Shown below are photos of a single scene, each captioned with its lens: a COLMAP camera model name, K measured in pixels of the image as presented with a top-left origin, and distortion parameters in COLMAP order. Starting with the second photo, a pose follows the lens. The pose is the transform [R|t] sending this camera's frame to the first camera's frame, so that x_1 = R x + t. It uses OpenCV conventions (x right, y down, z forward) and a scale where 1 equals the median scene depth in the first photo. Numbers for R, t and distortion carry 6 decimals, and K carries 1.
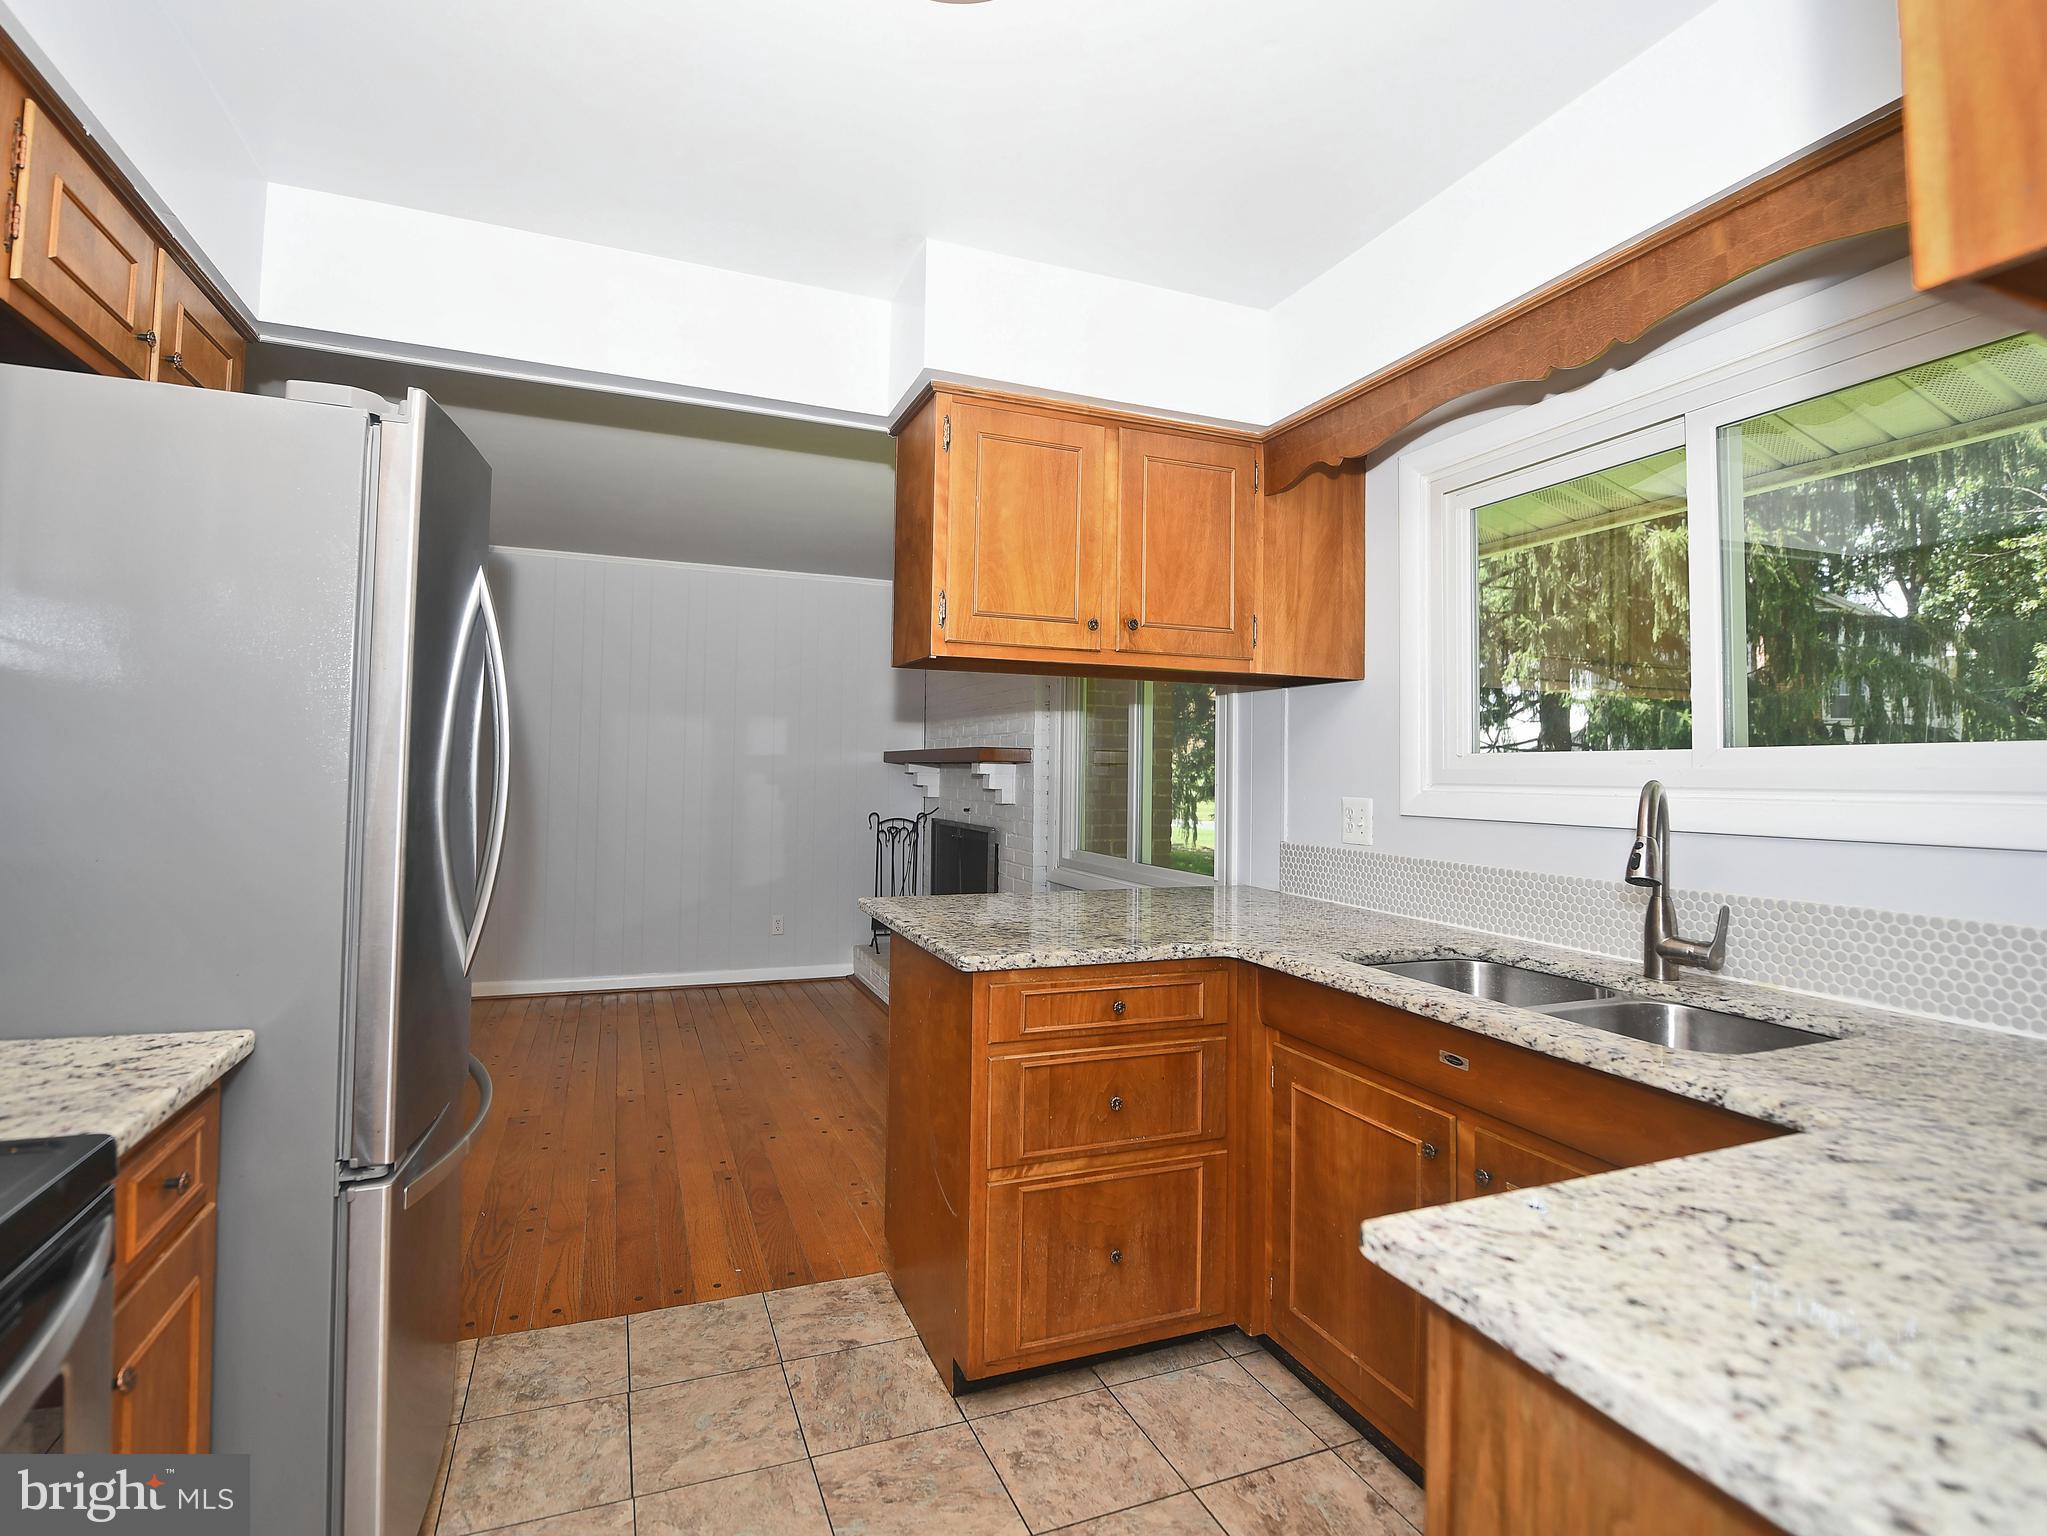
lens RADIAL K [[1009.4, 0, 1023.5], [0, 1009.4, 768.0], [0, 0, 1]] dist [0.000073, 0.000029]
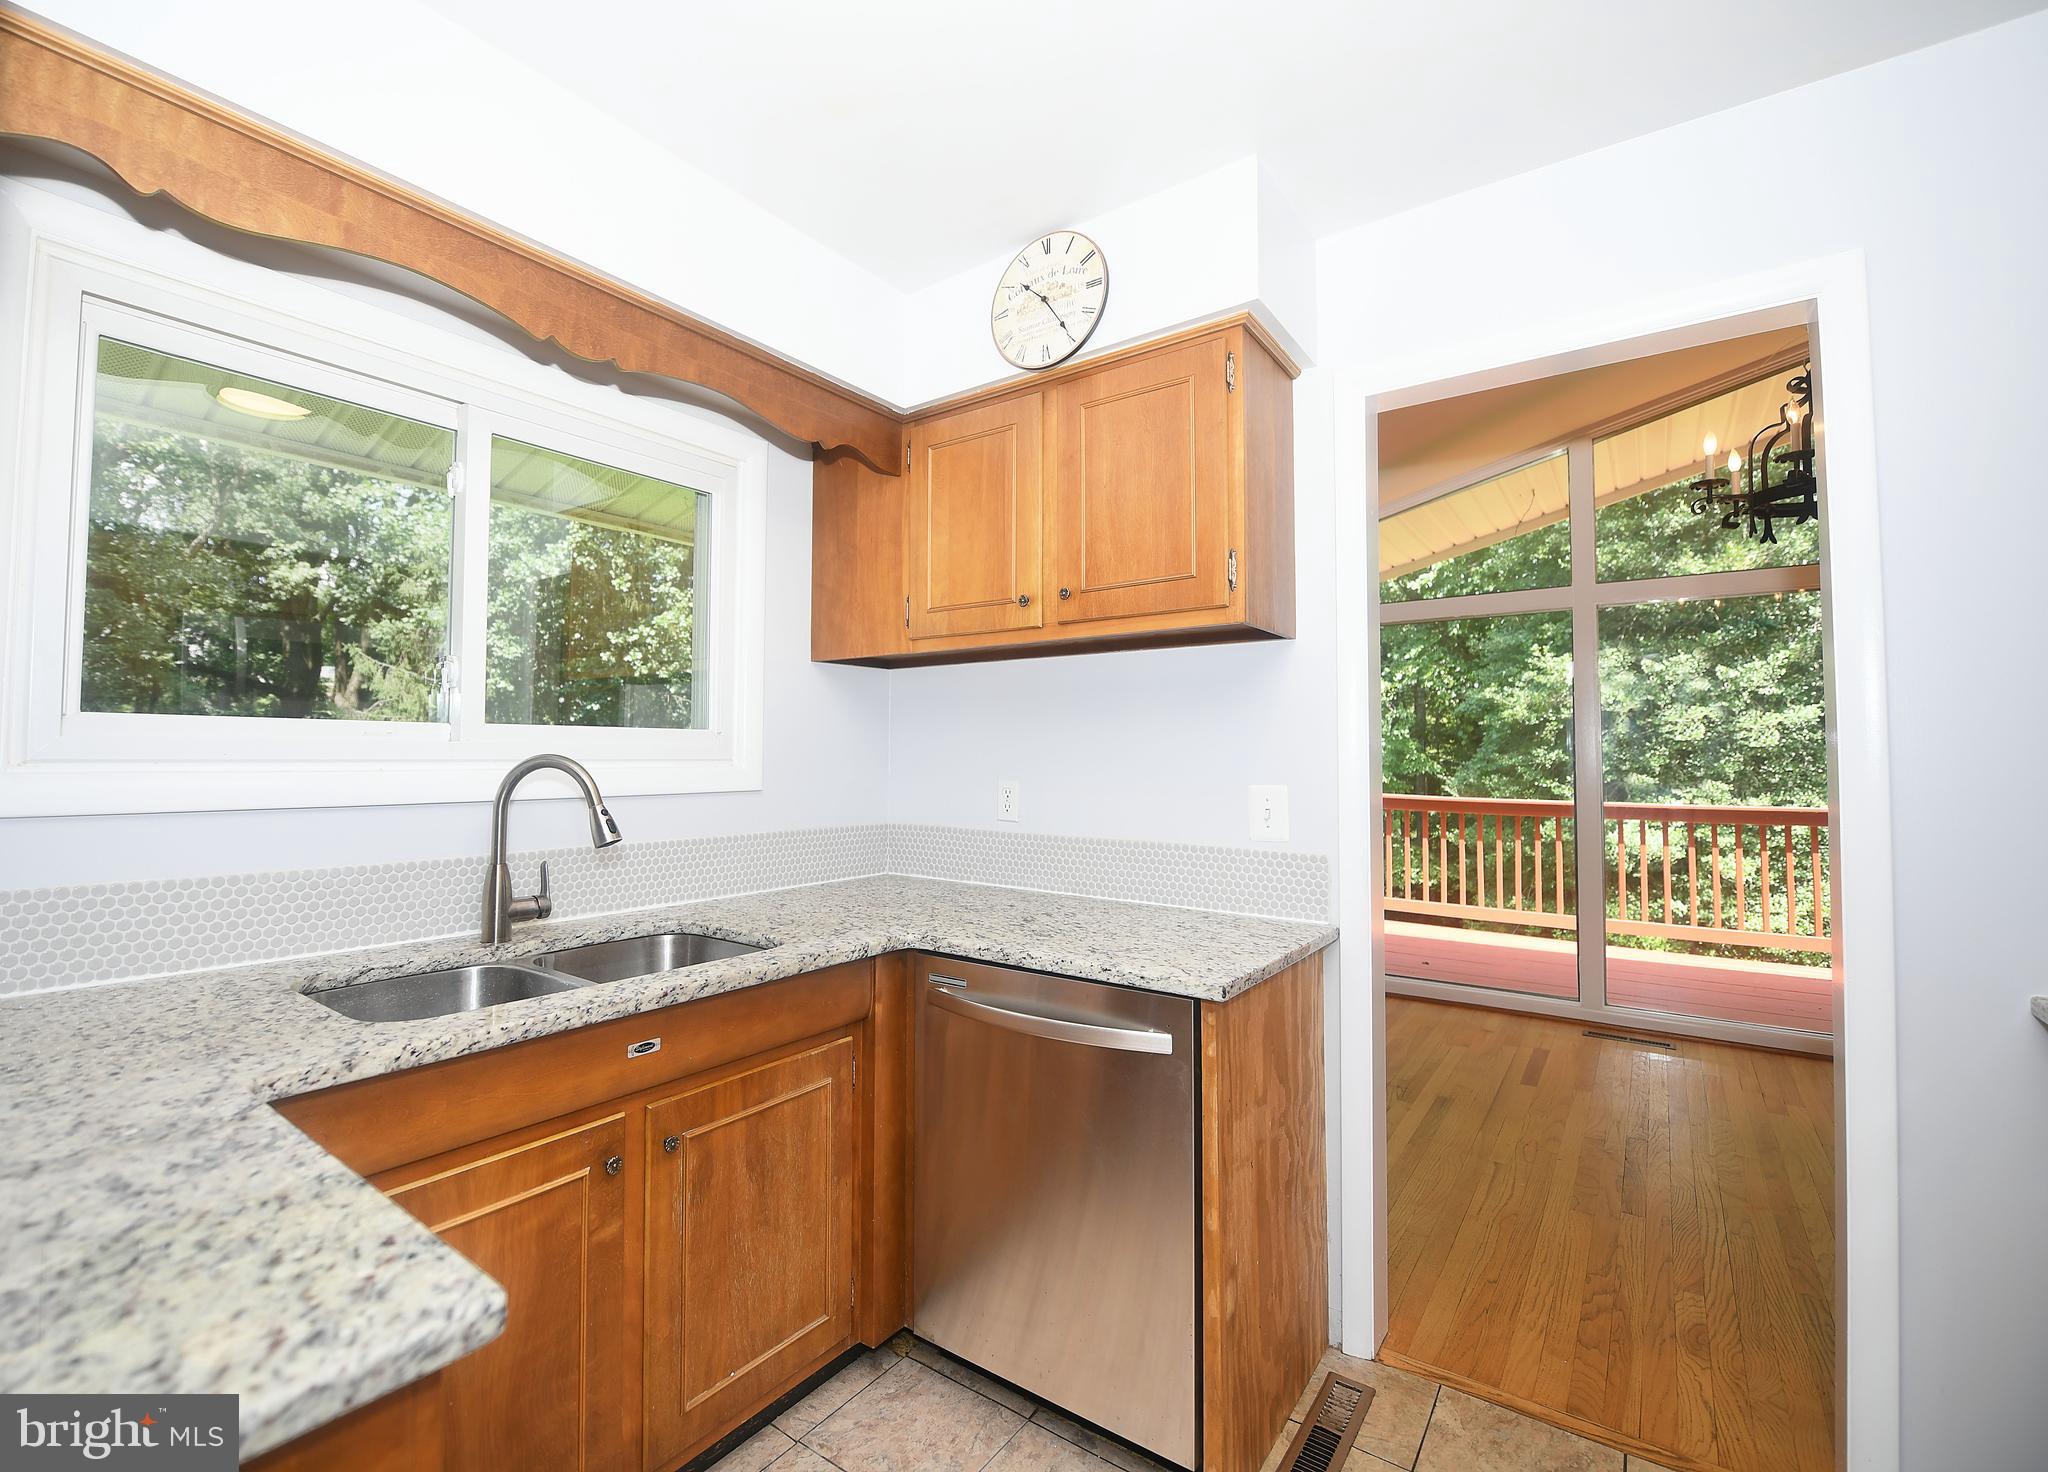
lens RADIAL K [[854.2, 0, 1024.0], [0, 854.2, 736.0], [0, 0, 1]] dist [0.000286, 0.000003]
pose [[-0.515278, -0.002225, 0.857020, -0.434869], [-0.025927, 0.999579, -0.012994, -0.009061], [-0.856631, -0.028916, -0.515119, 1.037532]]
